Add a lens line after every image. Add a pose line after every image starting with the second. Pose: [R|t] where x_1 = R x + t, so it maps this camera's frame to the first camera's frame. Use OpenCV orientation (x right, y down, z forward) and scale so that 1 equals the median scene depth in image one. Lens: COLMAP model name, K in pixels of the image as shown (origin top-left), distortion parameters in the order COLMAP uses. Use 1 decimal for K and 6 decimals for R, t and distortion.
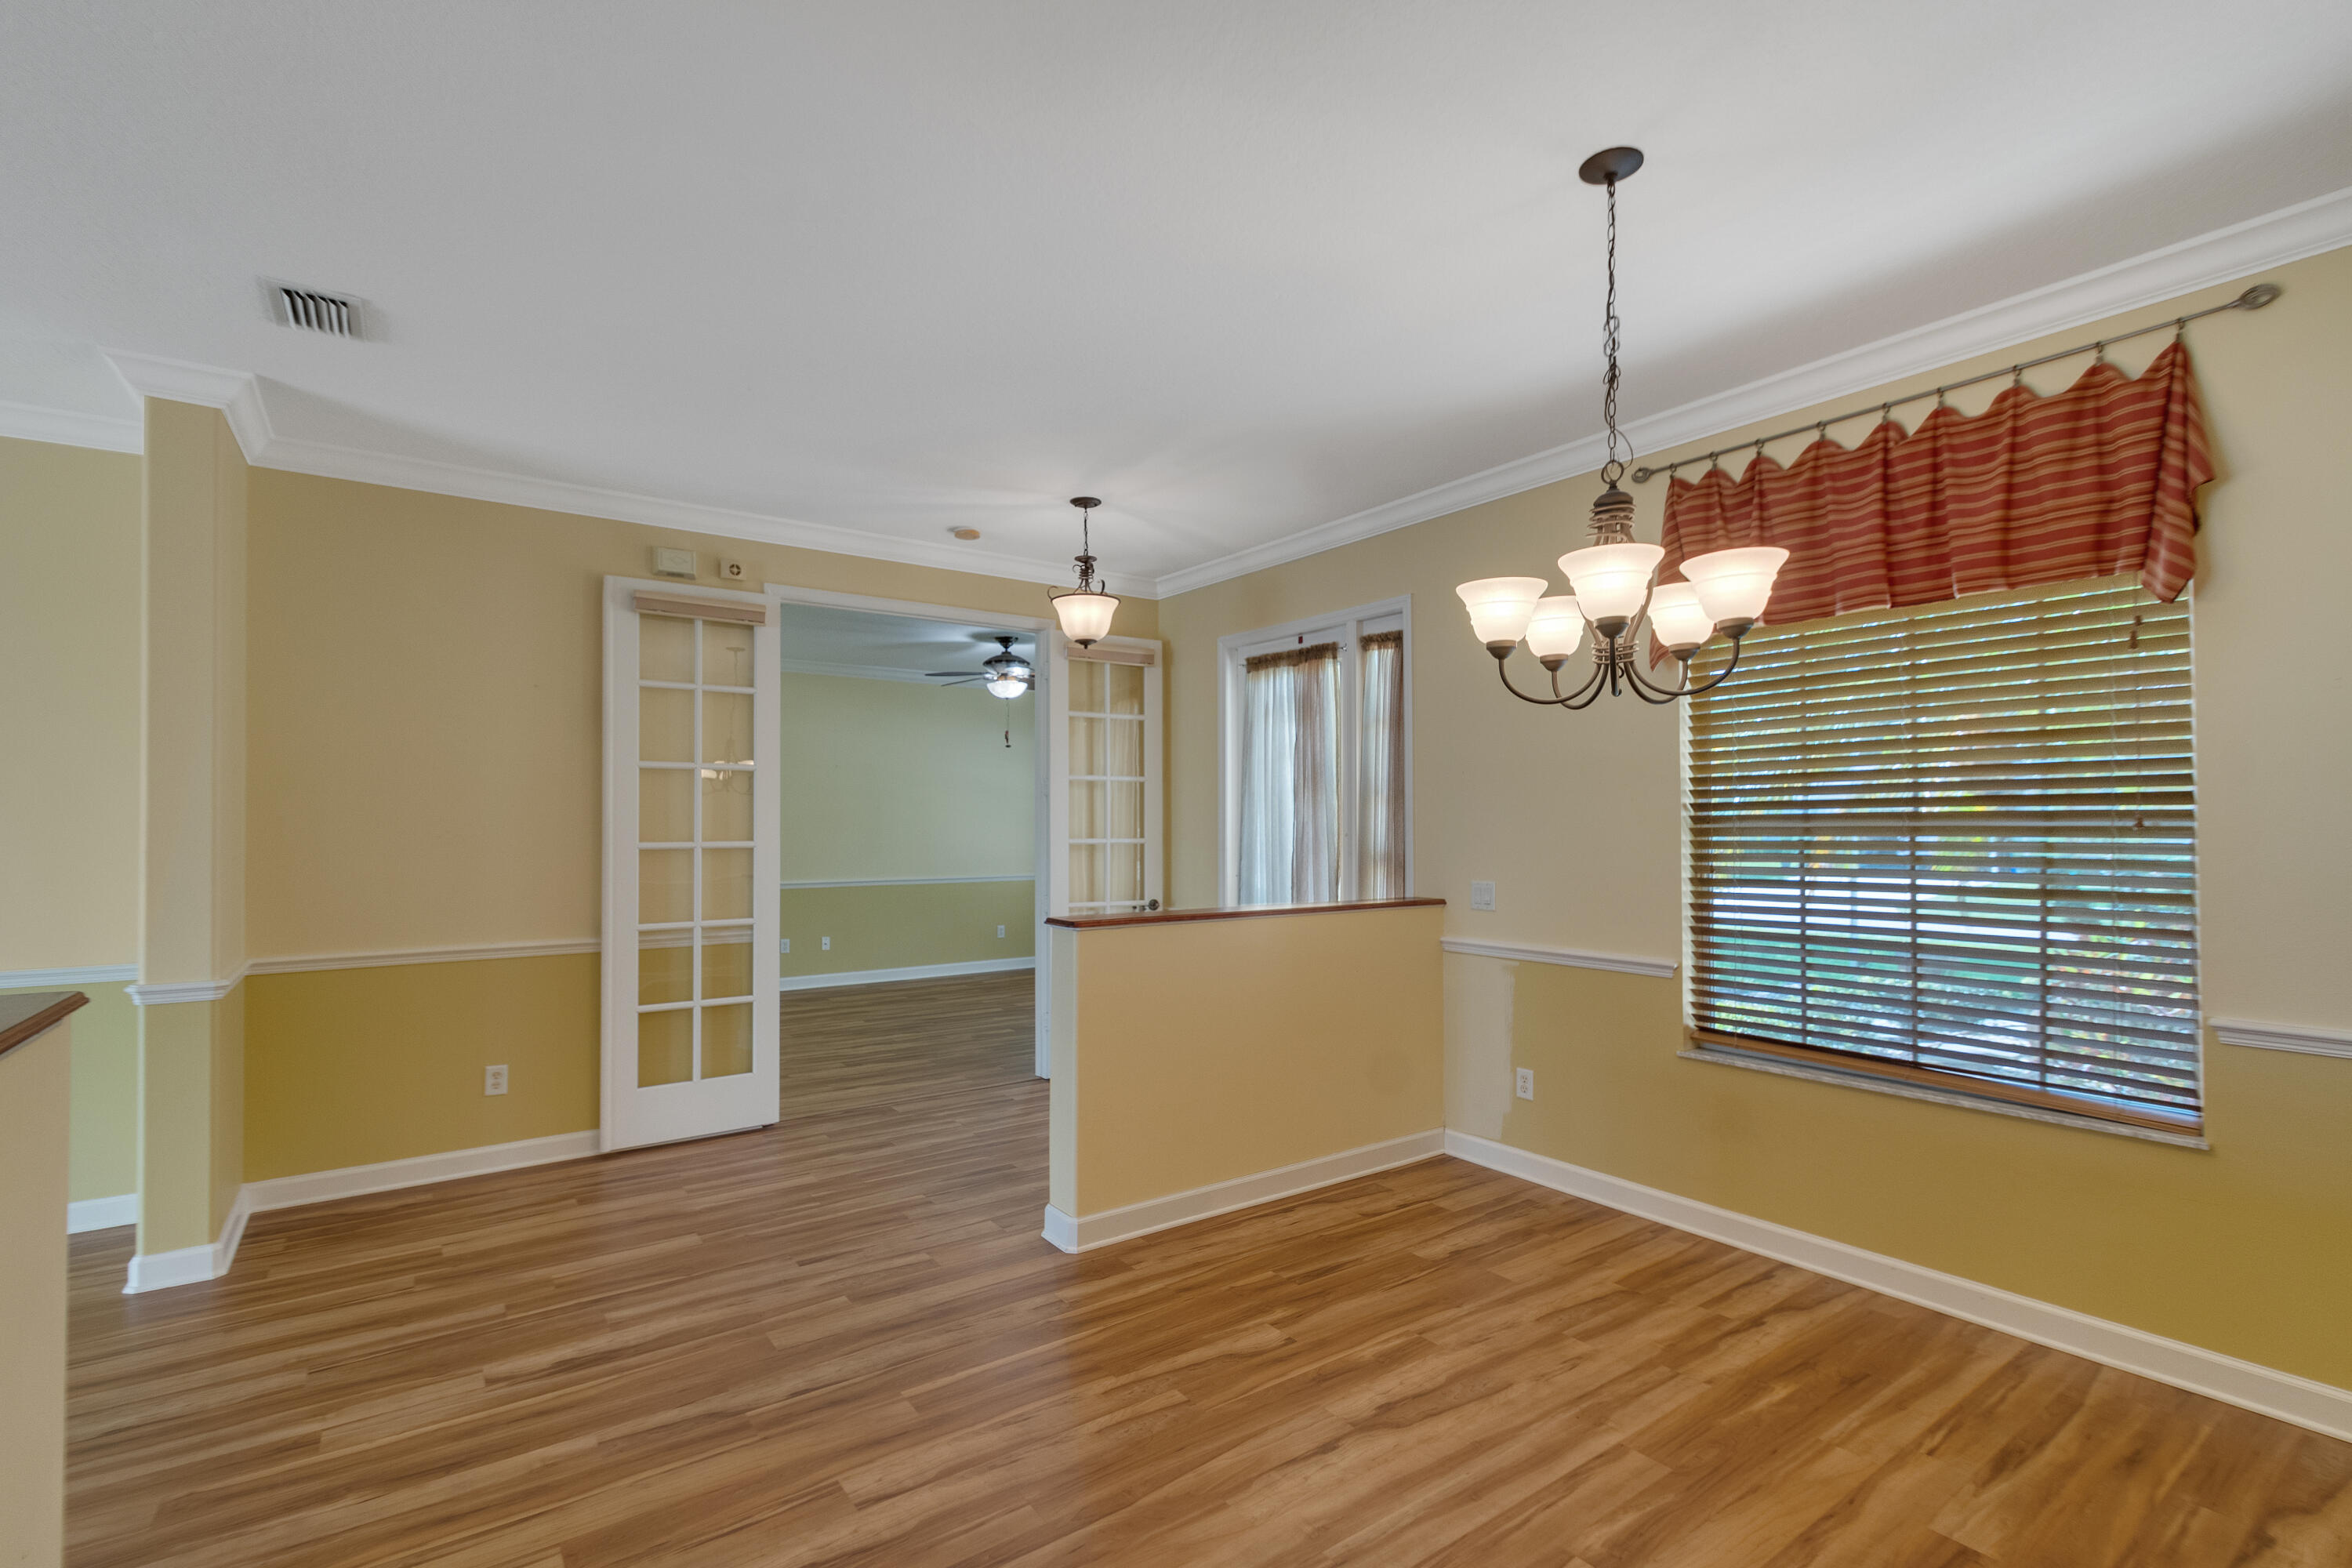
lens RADIAL K [[1043.9, 0, 1129.8], [0, 1043.9, 810.6], [0, 0, 1]] dist [-0.000547, -0.000939]
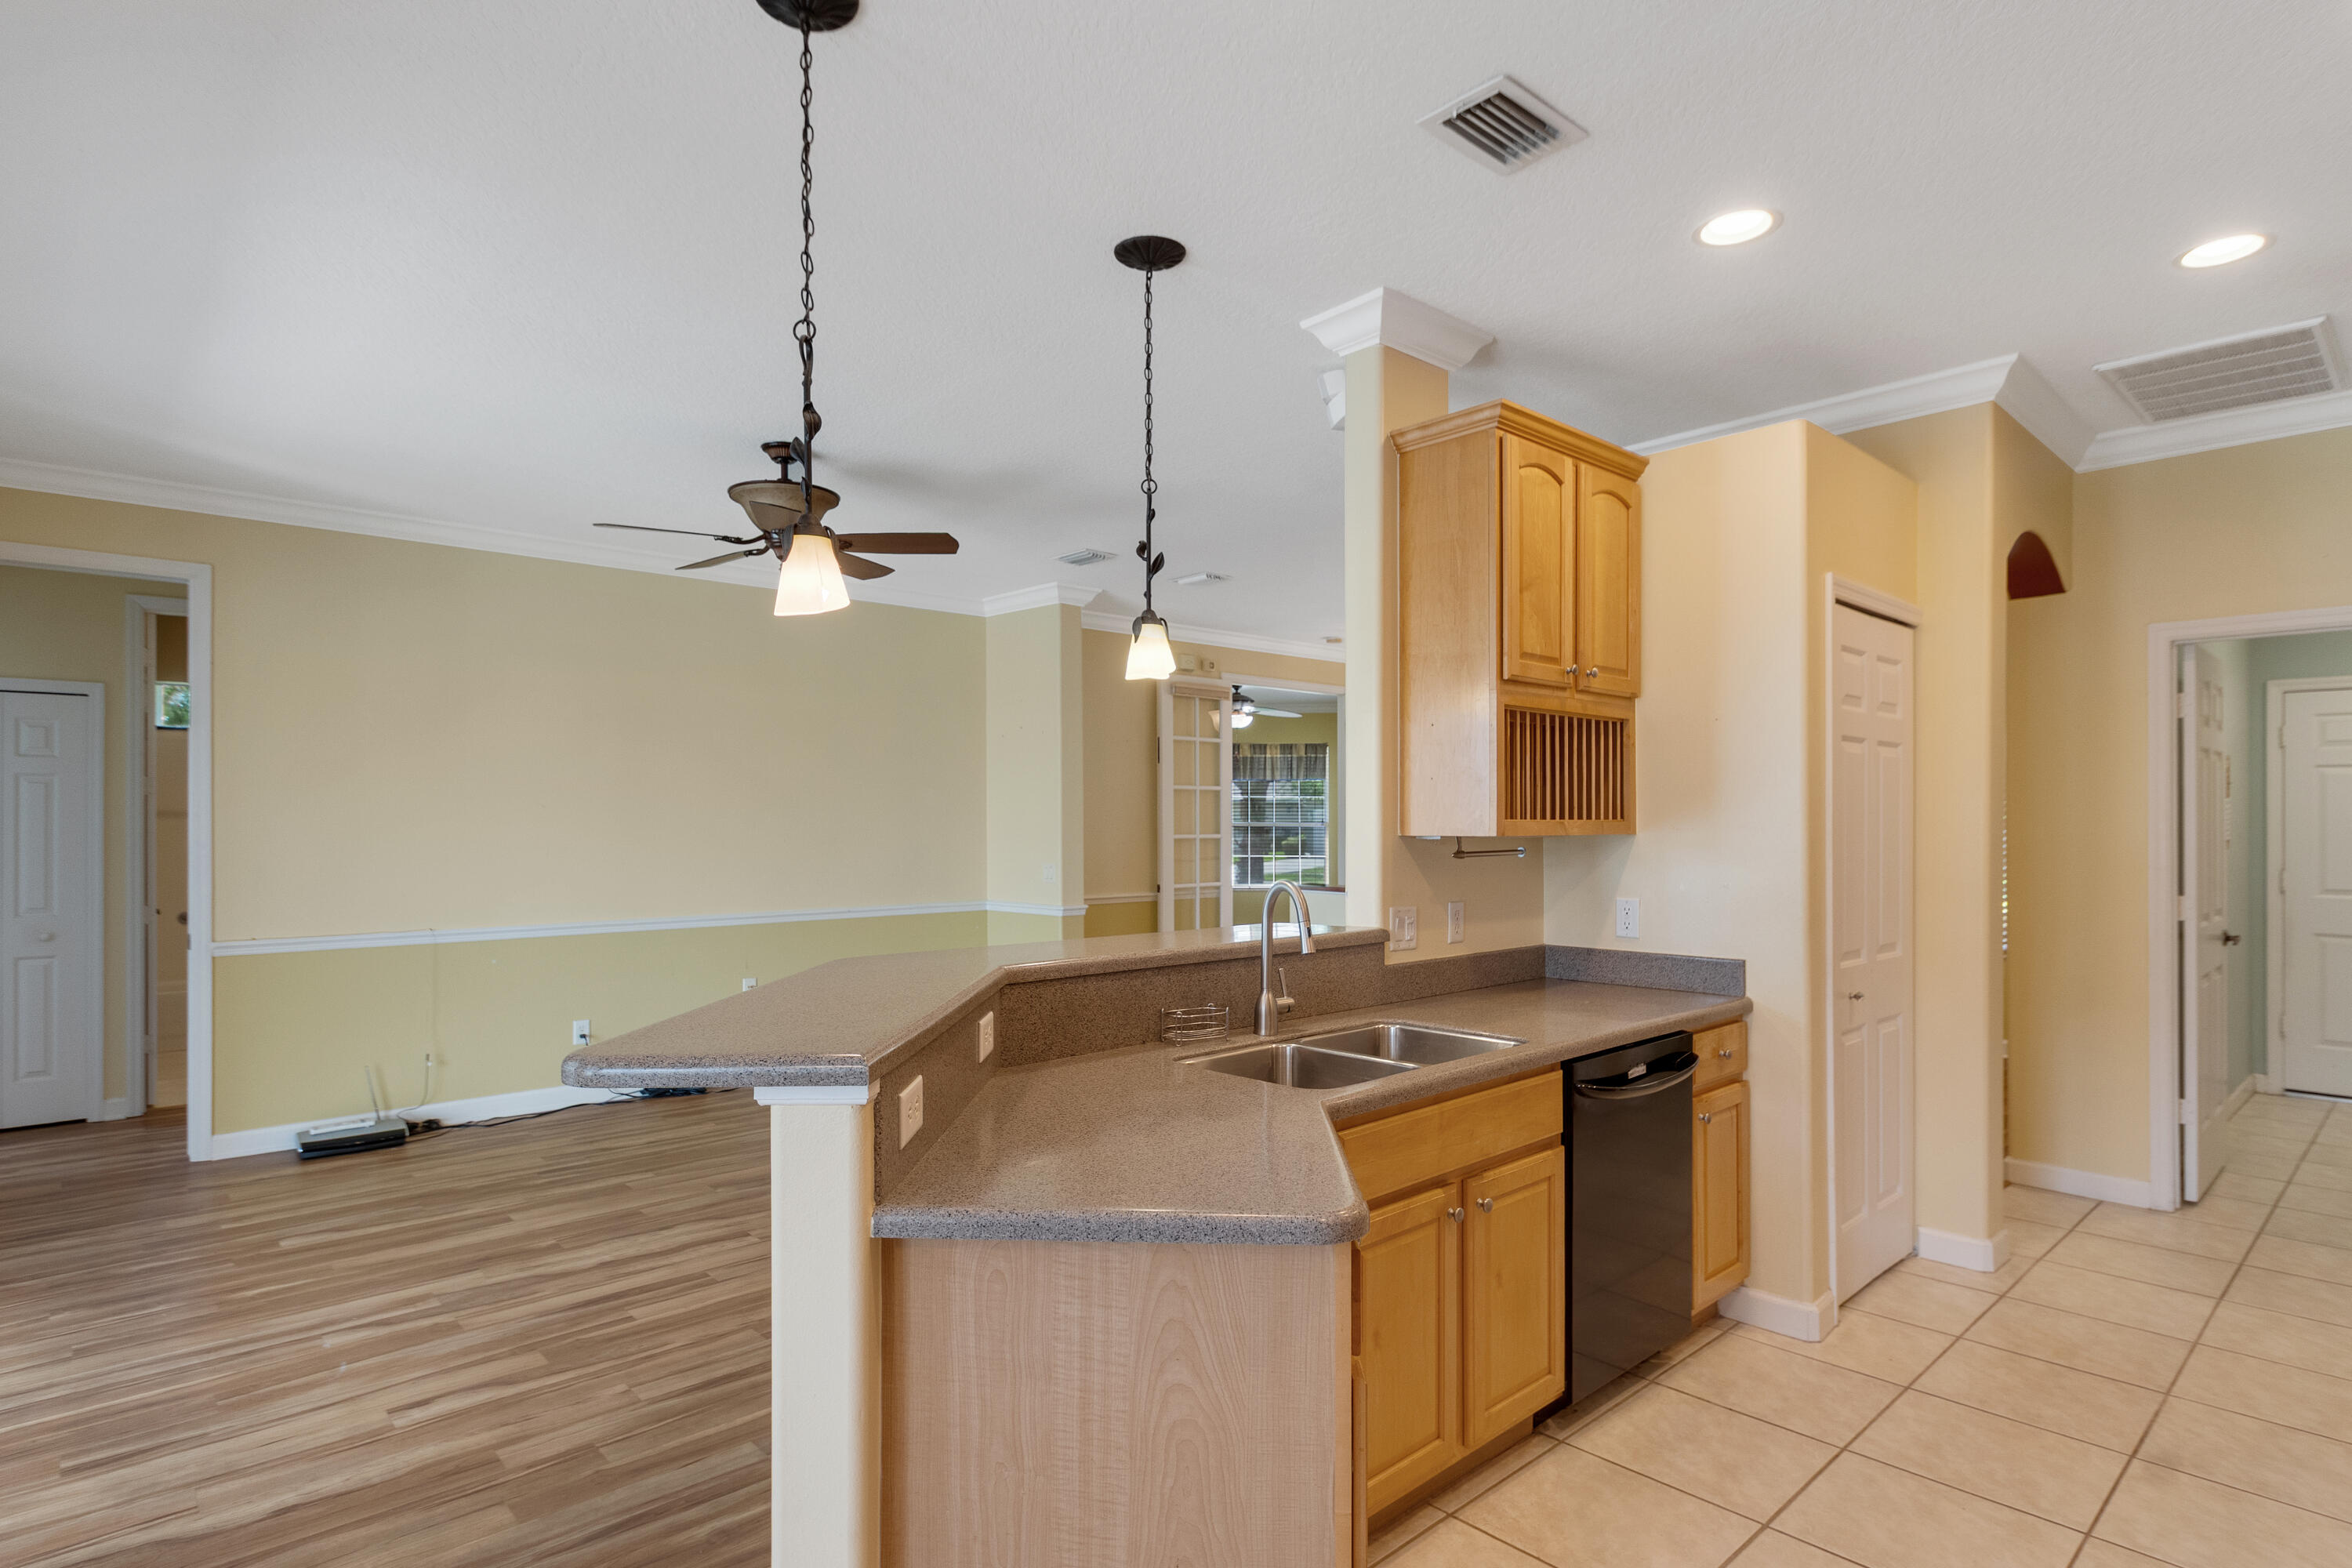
lens RADIAL K [[1211.7, 0, 1132.6], [0, 1211.7, 820.9], [0, 0, 1]] dist [0.003516, -0.000772]
pose [[0.992430, -0.000870, 0.122808, -1.169933], [-0.000507, 0.999937, 0.011188, -0.020375], [-0.122810, -0.011165, 0.992367, -1.343225]]
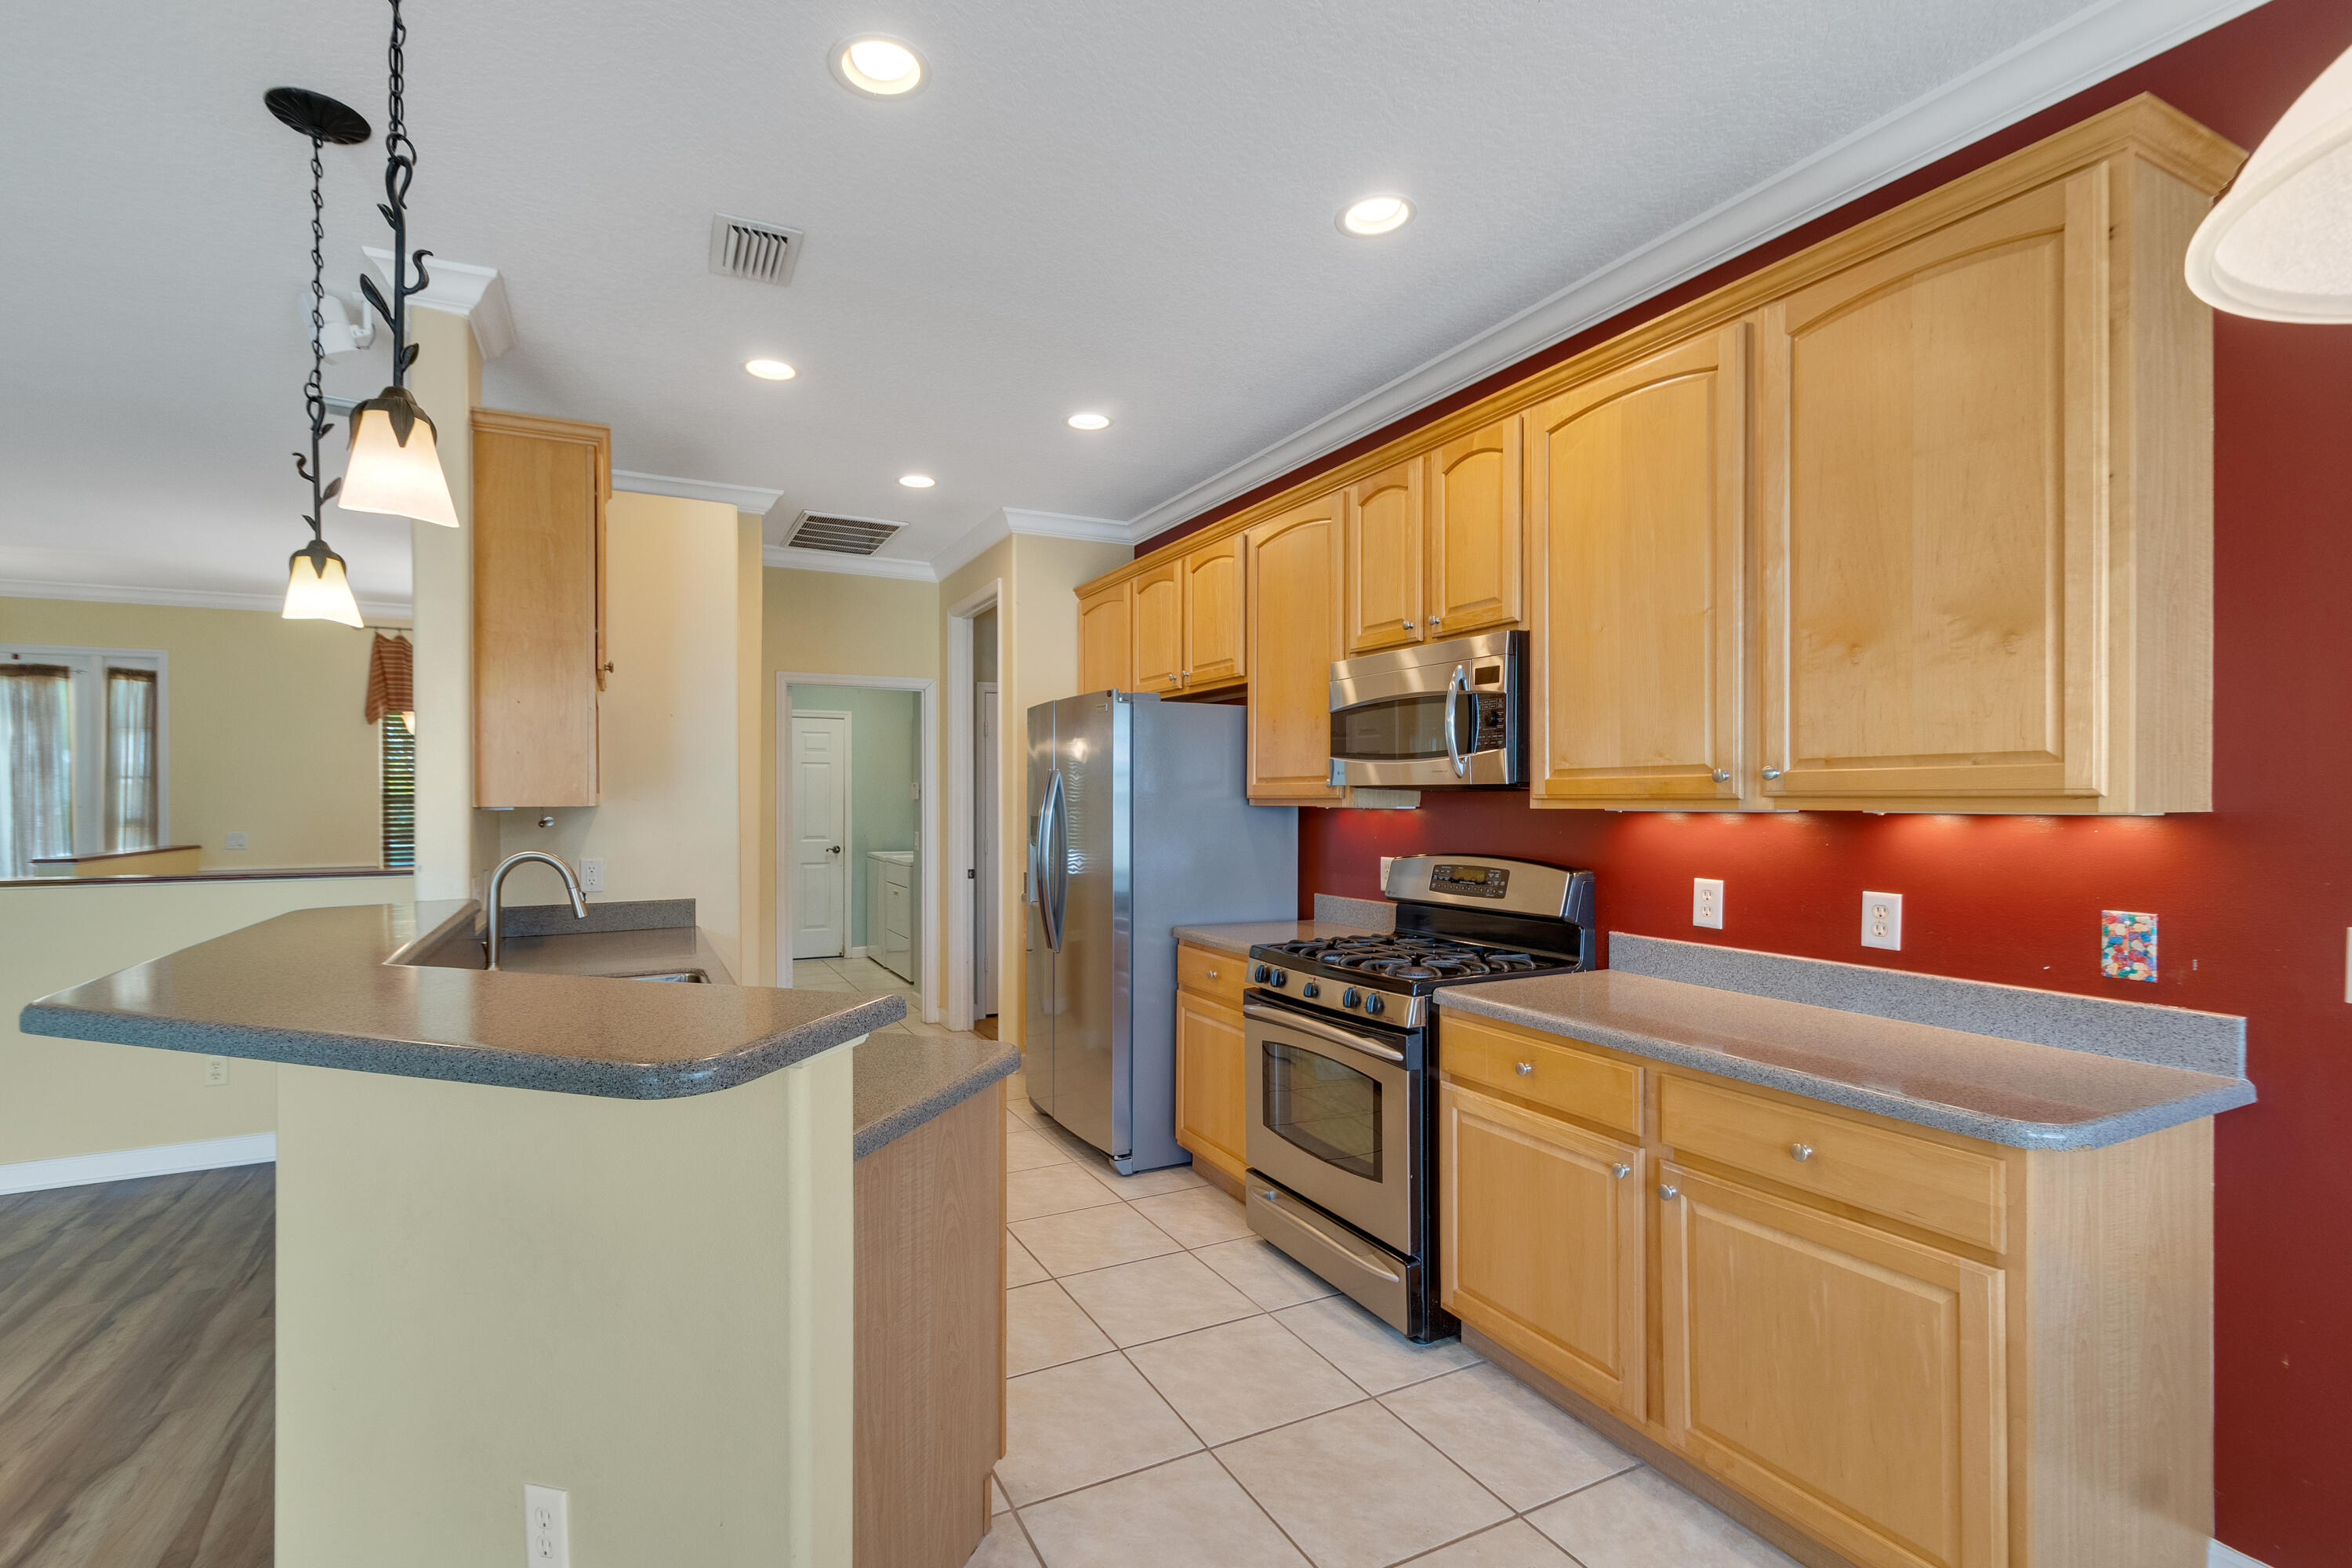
lens RADIAL K [[1058.1, 0, 1152.2], [0, 1058.1, 804.0], [0, 0, 1]] dist [0.006252, -0.001358]
pose [[0.137928, -0.006224, 0.990423, -1.687248], [-0.010679, 0.999913, 0.007771, -0.012275], [-0.990385, -0.011649, 0.137849, -1.026339]]
